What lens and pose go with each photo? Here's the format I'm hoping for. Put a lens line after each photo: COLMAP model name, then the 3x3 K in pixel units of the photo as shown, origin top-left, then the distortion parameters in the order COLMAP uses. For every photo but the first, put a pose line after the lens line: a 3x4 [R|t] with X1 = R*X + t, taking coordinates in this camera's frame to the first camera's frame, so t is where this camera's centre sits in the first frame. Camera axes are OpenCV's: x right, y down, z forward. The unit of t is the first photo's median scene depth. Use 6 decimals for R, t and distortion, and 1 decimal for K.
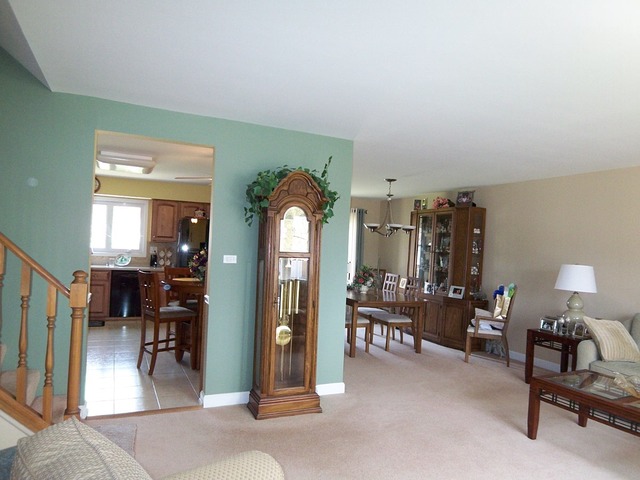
lens RADIAL K [[433.0, 0, 322.1], [0, 433.0, 247.6], [0, 0, 1]] dist [-0.003043, -0.055106]
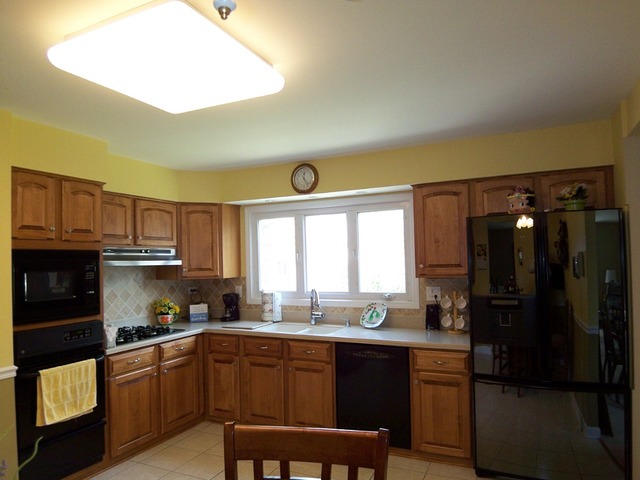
lens RADIAL K [[433.0, 0, 322.1], [0, 433.0, 247.6], [0, 0, 1]] dist [-0.003043, -0.055106]
pose [[0.638597, -0.081427, -0.765221, -0.102556], [0.056586, 0.996663, -0.058833, -0.023841], [0.767458, -0.005731, 0.641074, 0.616353]]
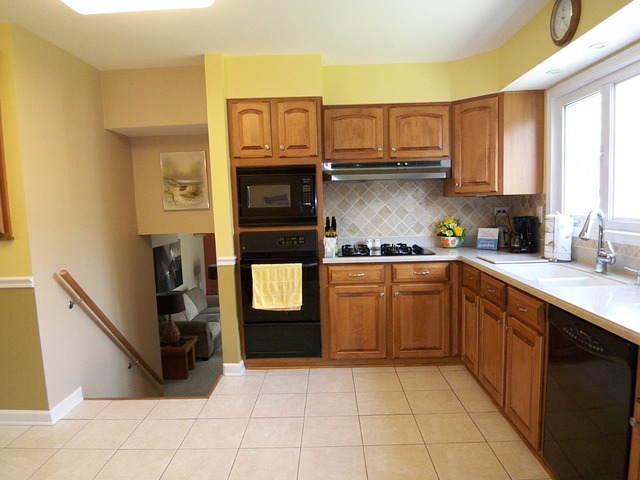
lens RADIAL K [[433.0, 0, 322.1], [0, 433.0, 247.6], [0, 0, 1]] dist [-0.003043, -0.055106]
pose [[-0.442391, 0.059309, -0.894859, -0.160844], [0.013787, 0.998143, 0.059338, -0.000416], [0.896716, 0.013913, -0.442387, 0.906915]]
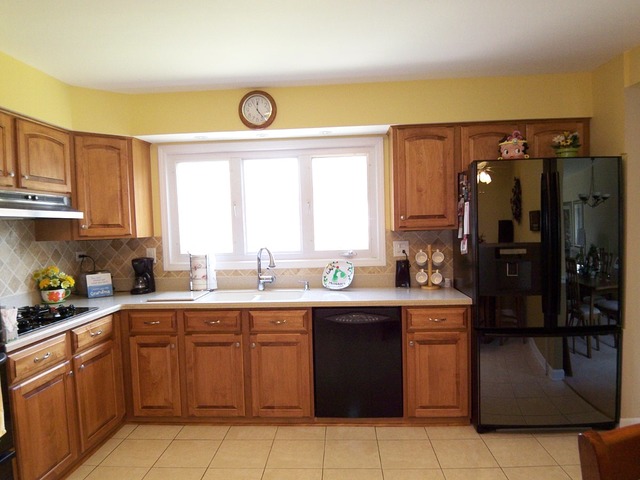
lens RADIAL K [[433.0, 0, 322.1], [0, 433.0, 247.6], [0, 0, 1]] dist [-0.003043, -0.055106]
pose [[0.879220, -0.045237, -0.474264, -0.256824], [0.071136, 0.996788, 0.036799, -0.017405], [0.471076, -0.066092, 0.879613, 0.589047]]
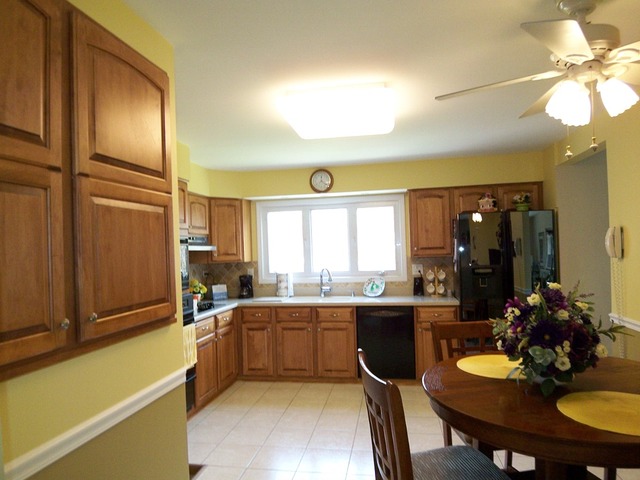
lens RADIAL K [[433.0, 0, 322.1], [0, 433.0, 247.6], [0, 0, 1]] dist [-0.003043, -0.055106]
pose [[0.817067, -0.074470, -0.571713, -0.137577], [0.072093, 0.997037, -0.026840, -0.019855], [0.572018, -0.019287, 0.820014, 0.400095]]
